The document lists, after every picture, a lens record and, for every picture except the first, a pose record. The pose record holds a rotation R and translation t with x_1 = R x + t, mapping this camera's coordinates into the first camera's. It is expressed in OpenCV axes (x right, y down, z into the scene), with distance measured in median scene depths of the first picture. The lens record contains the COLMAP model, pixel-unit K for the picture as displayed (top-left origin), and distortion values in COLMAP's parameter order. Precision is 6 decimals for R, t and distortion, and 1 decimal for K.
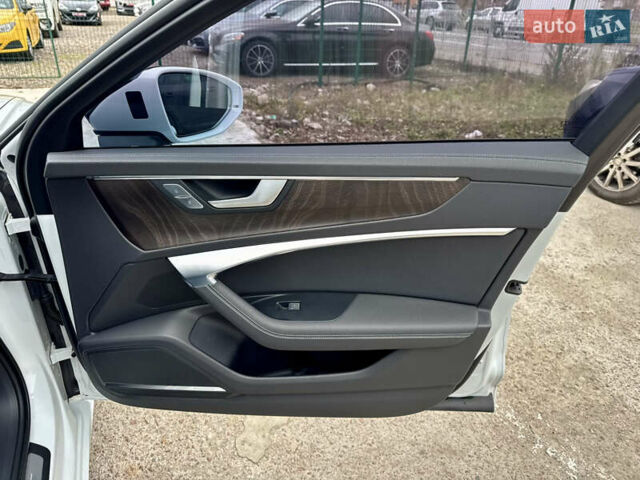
lens RADIAL K [[453.3, 0, 320.0], [0, 453.3, 240.0], [0, 0, 1]] dist [0.078257, -0.102647]
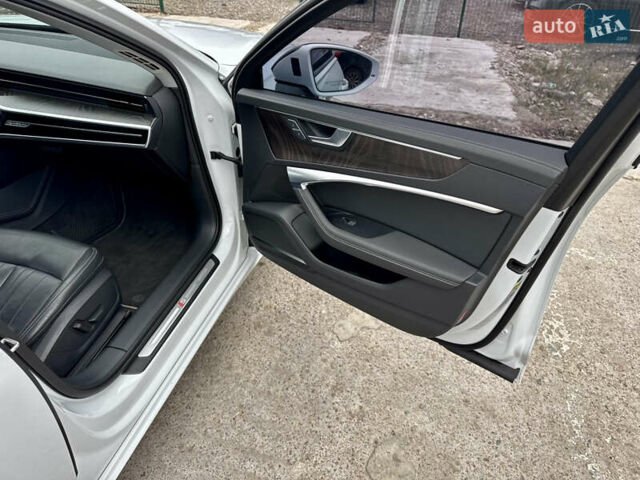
lens RADIAL K [[453.3, 0, 320.0], [0, 453.3, 240.0], [0, 0, 1]] dist [0.078257, -0.102647]
pose [[0.794451, 0.329388, -0.510246, 0.611259], [-0.278749, 0.944191, 0.175508, -0.026967], [0.539580, 0.002798, 0.841930, -0.260628]]
